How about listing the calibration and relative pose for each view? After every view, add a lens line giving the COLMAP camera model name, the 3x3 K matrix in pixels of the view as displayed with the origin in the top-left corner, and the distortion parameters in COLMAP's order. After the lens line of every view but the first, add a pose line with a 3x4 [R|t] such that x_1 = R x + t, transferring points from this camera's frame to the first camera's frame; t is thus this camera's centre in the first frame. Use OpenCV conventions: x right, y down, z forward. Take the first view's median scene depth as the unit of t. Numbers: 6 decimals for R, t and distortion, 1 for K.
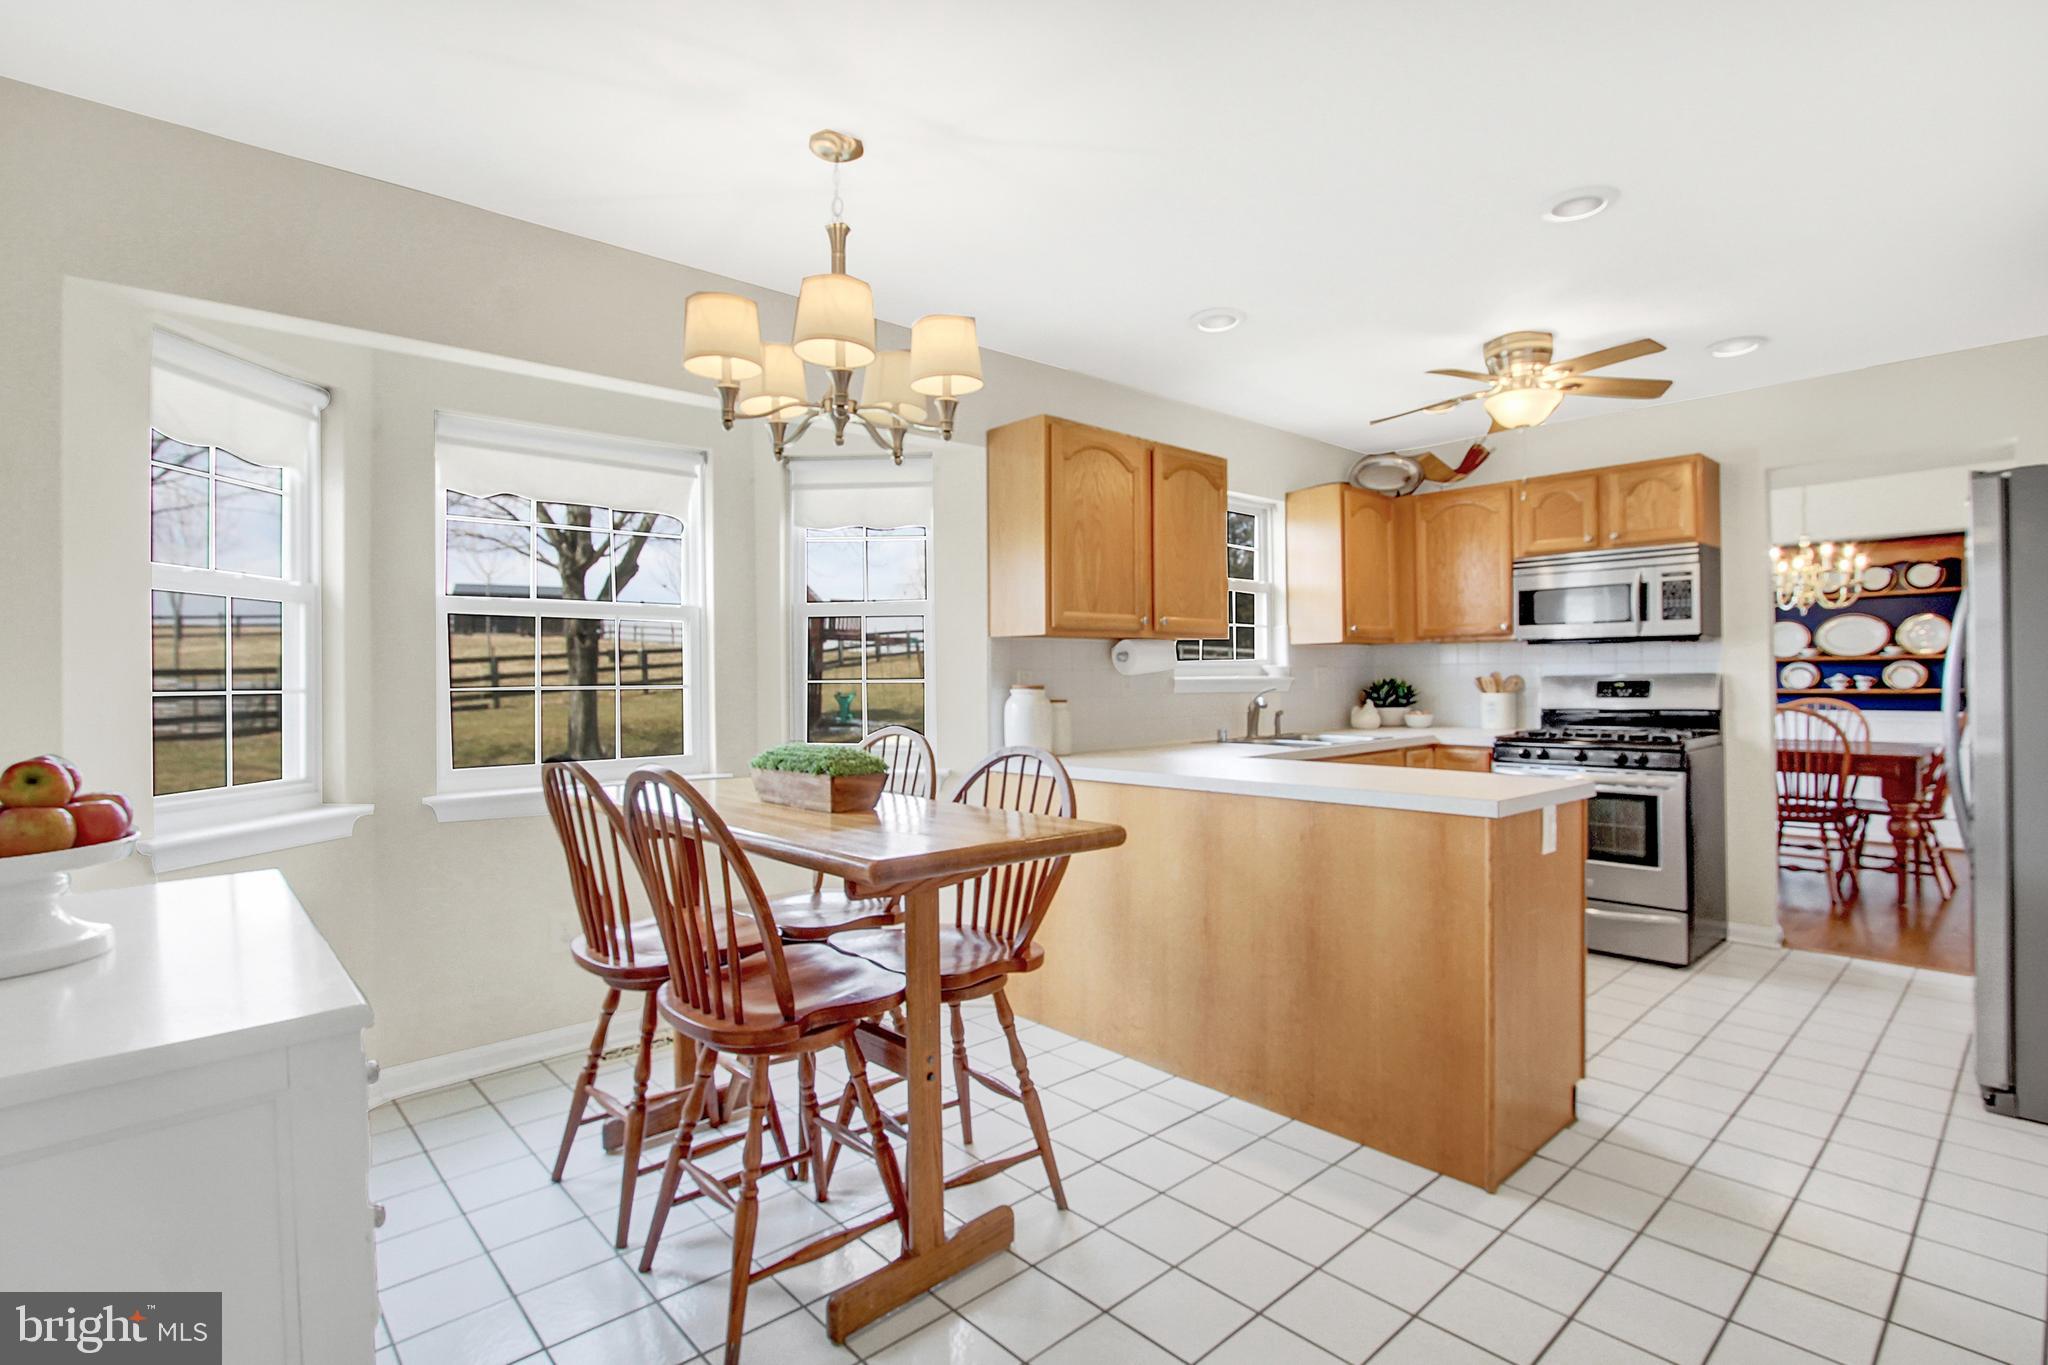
lens RADIAL K [[980.4, 0, 1015.8], [0, 980.4, 670.5], [0, 0, 1]] dist [-0.020001, -0.001120]
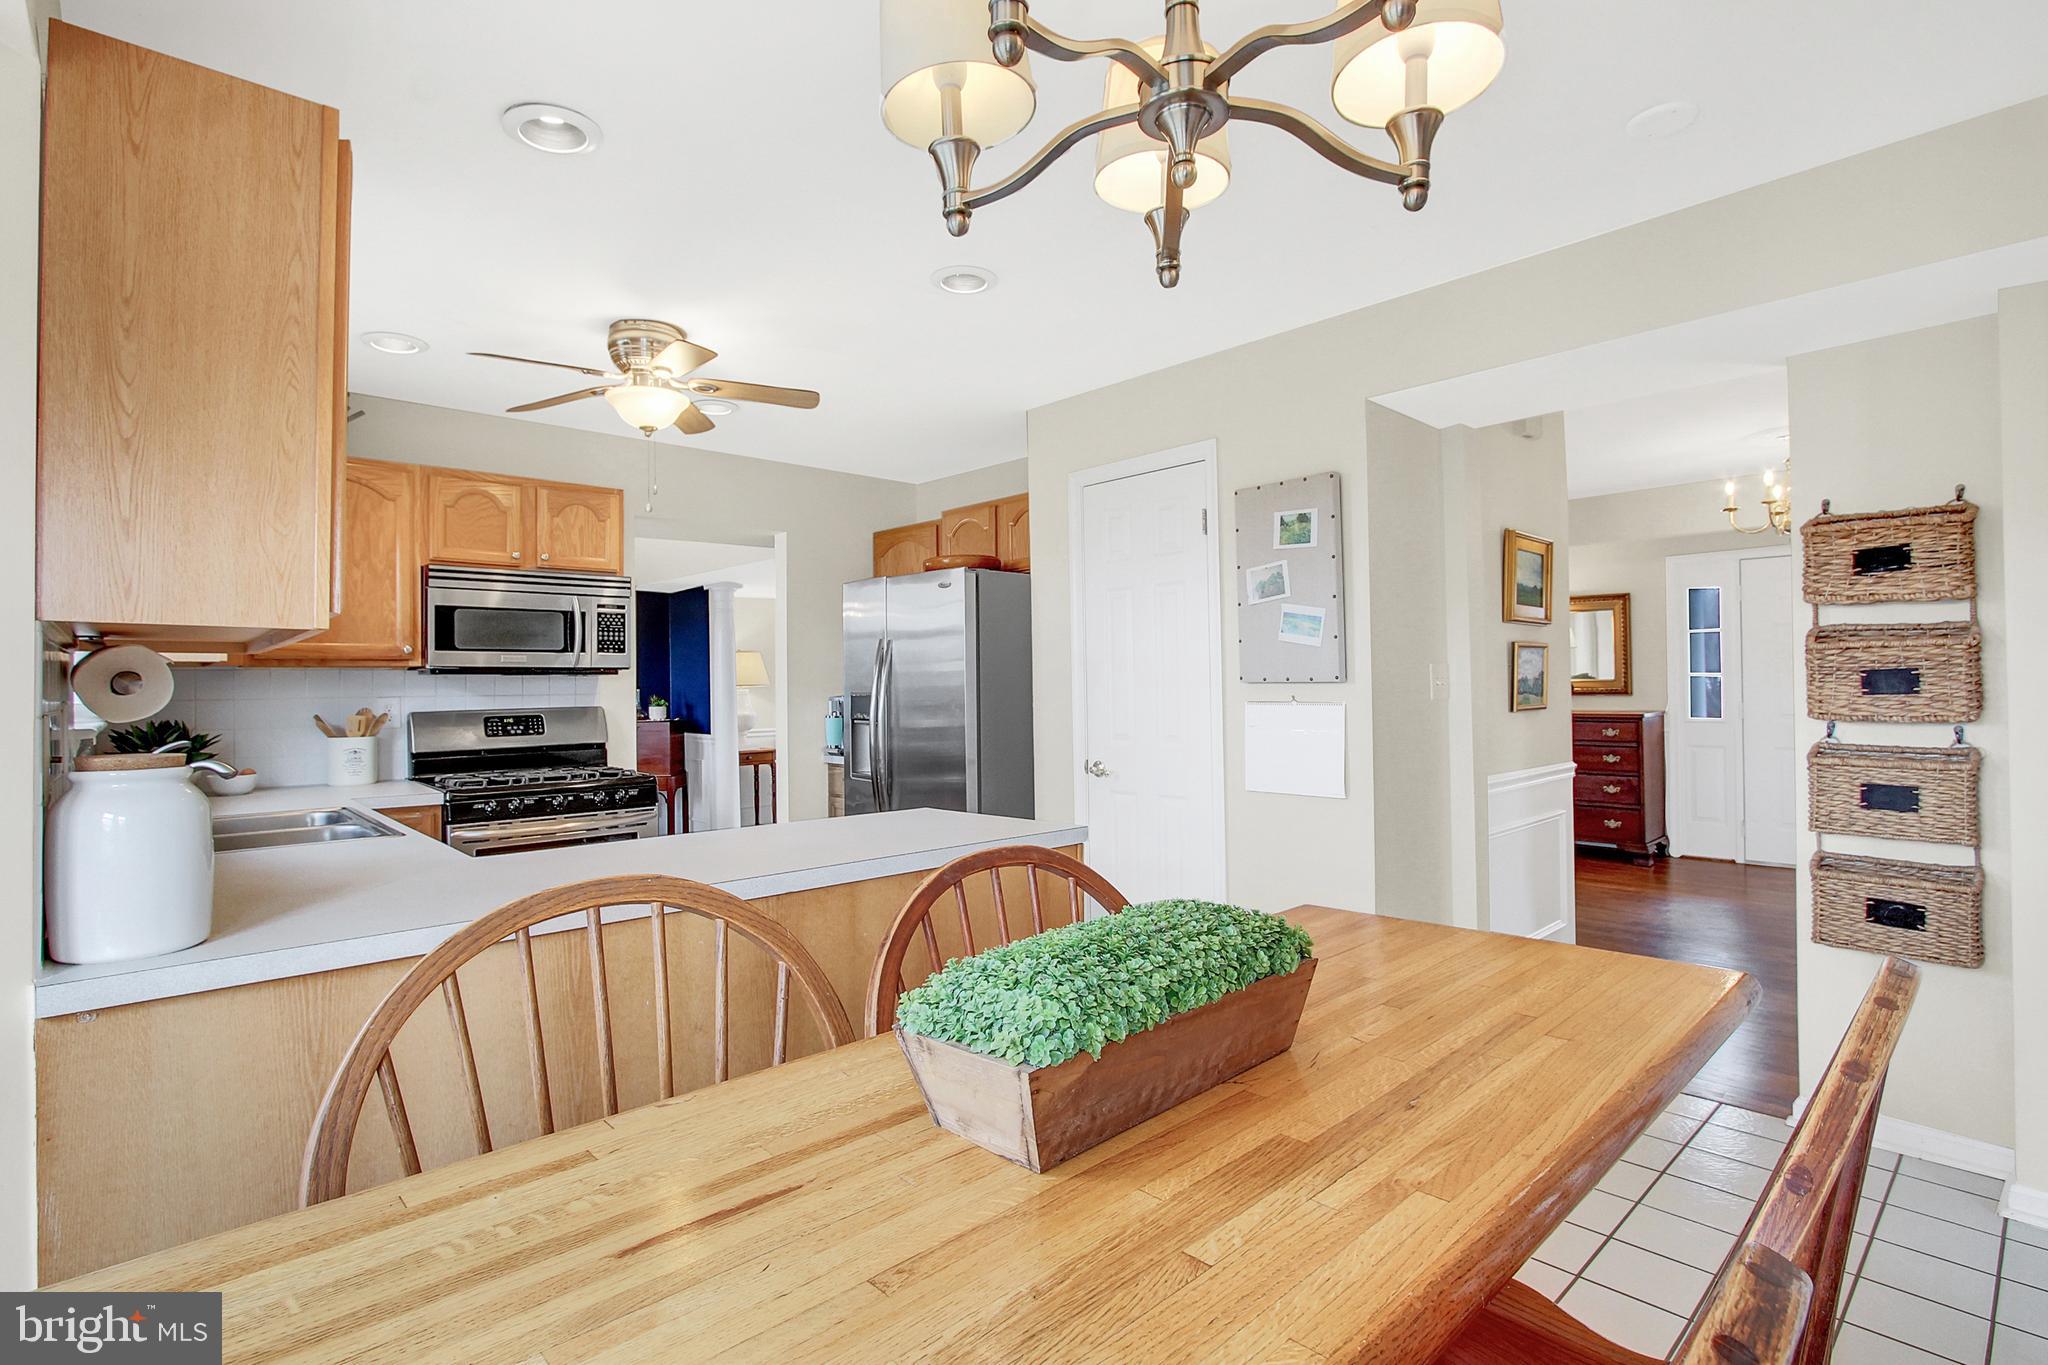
lens RADIAL K [[980.4, 0, 1015.3], [0, 980.4, 676.0], [0, 0, 1]] dist [-0.020001, -0.001120]
pose [[0.007563, 0.011739, 0.999902, -0.261240], [-0.000374, 0.999931, -0.011737, -0.014810], [-0.999971, -0.000285, 0.007567, 0.496028]]
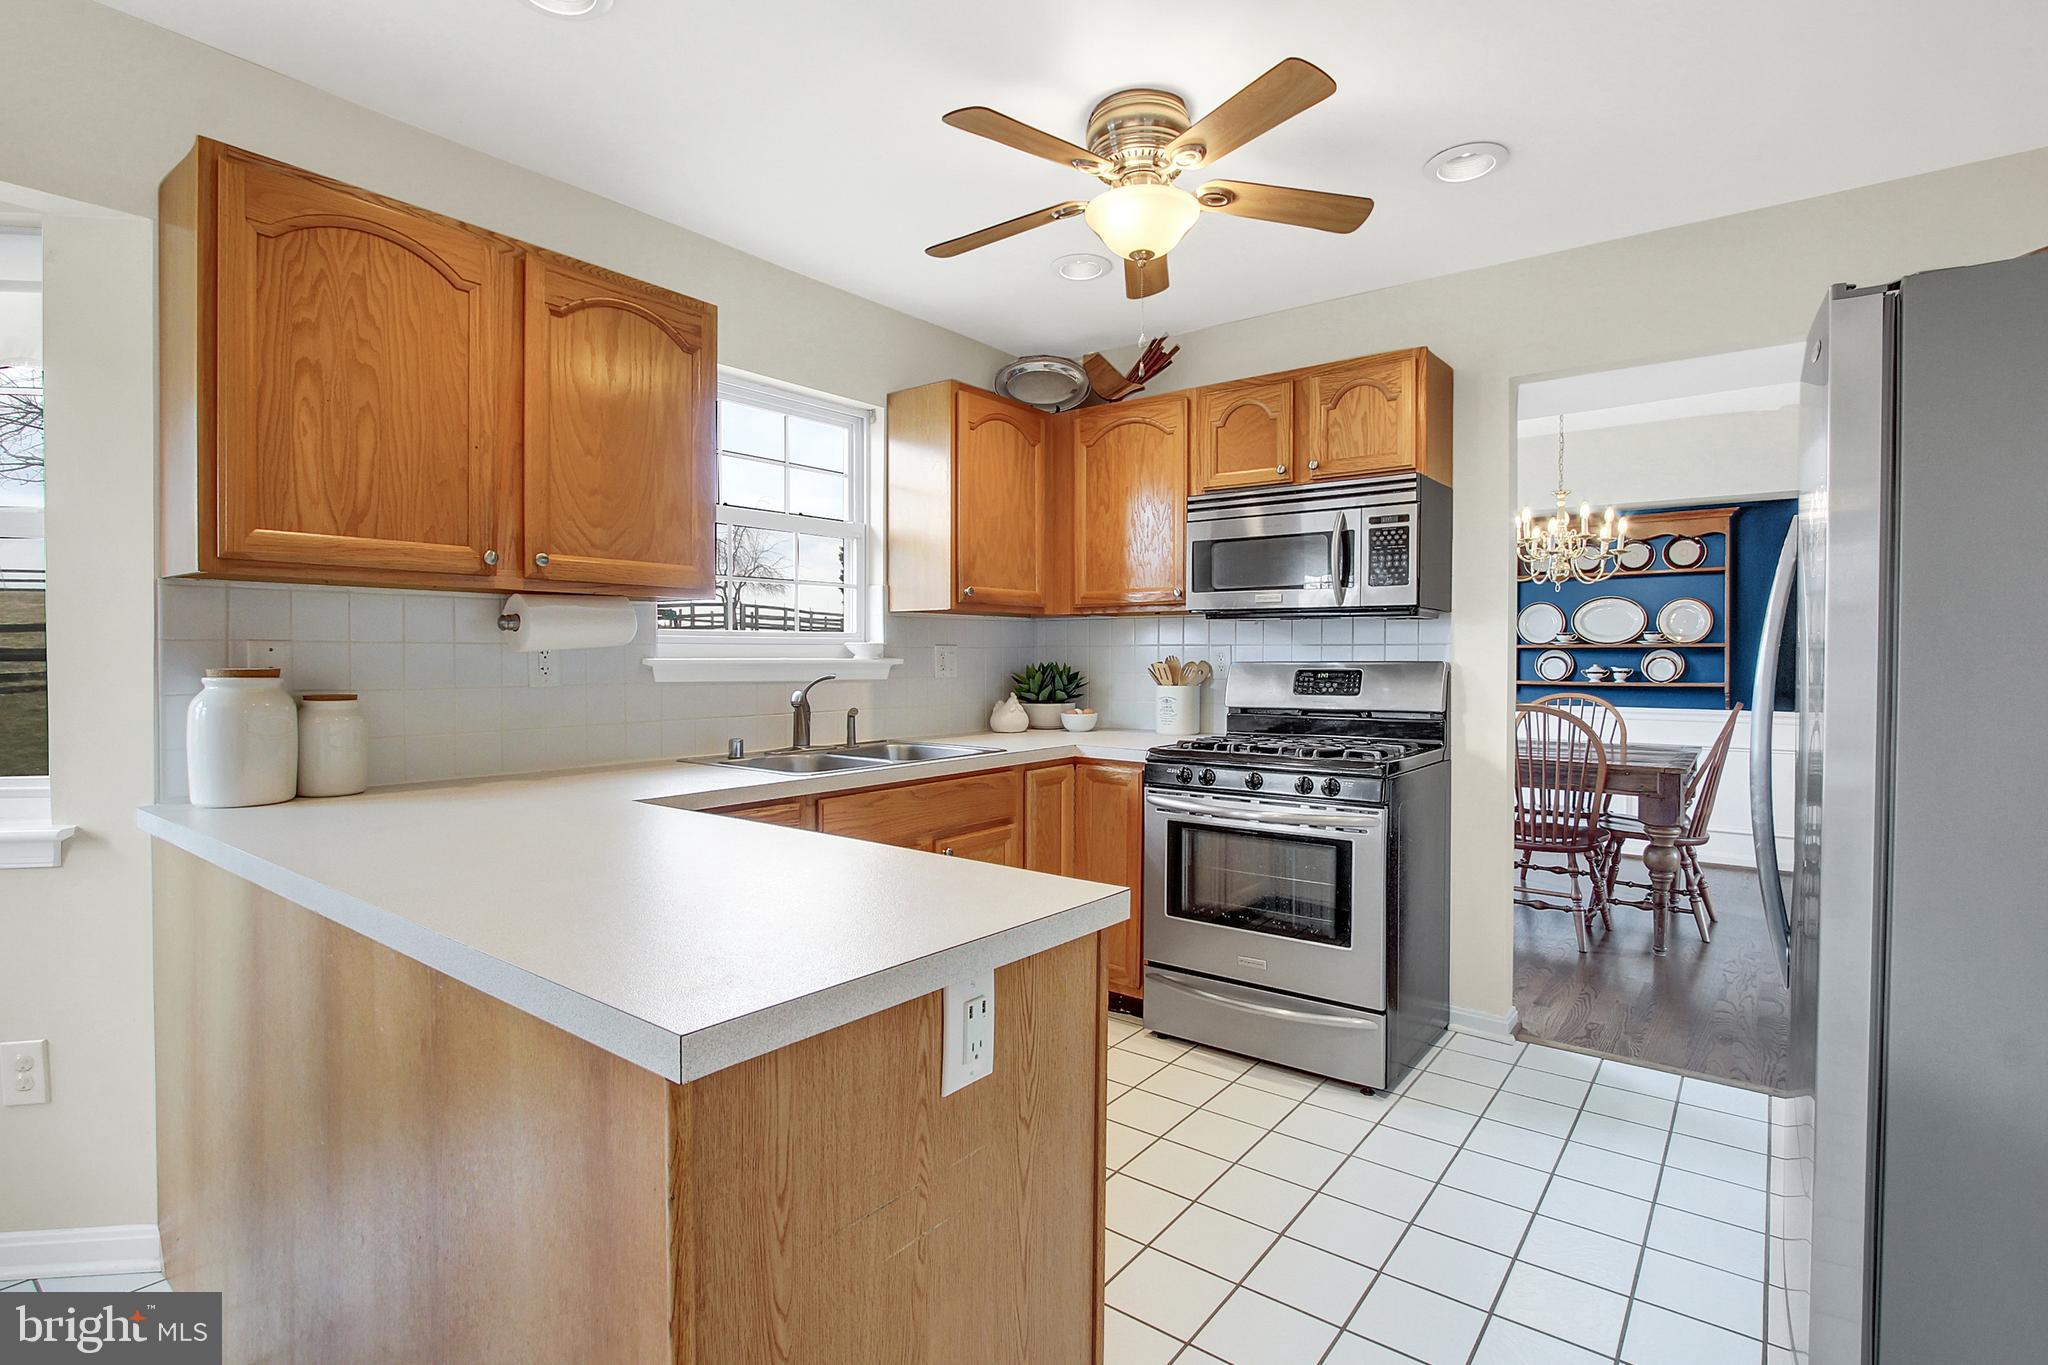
lens RADIAL K [[980.4, 0, 1019.8], [0, 980.4, 671.3], [0, 0, 1]] dist [-0.020001, -0.001120]
pose [[0.984989, 0.010088, 0.172320, 0.255974], [-0.013837, 0.999693, 0.020572, -0.000544], [-0.172060, -0.022648, 0.984826, 0.301754]]
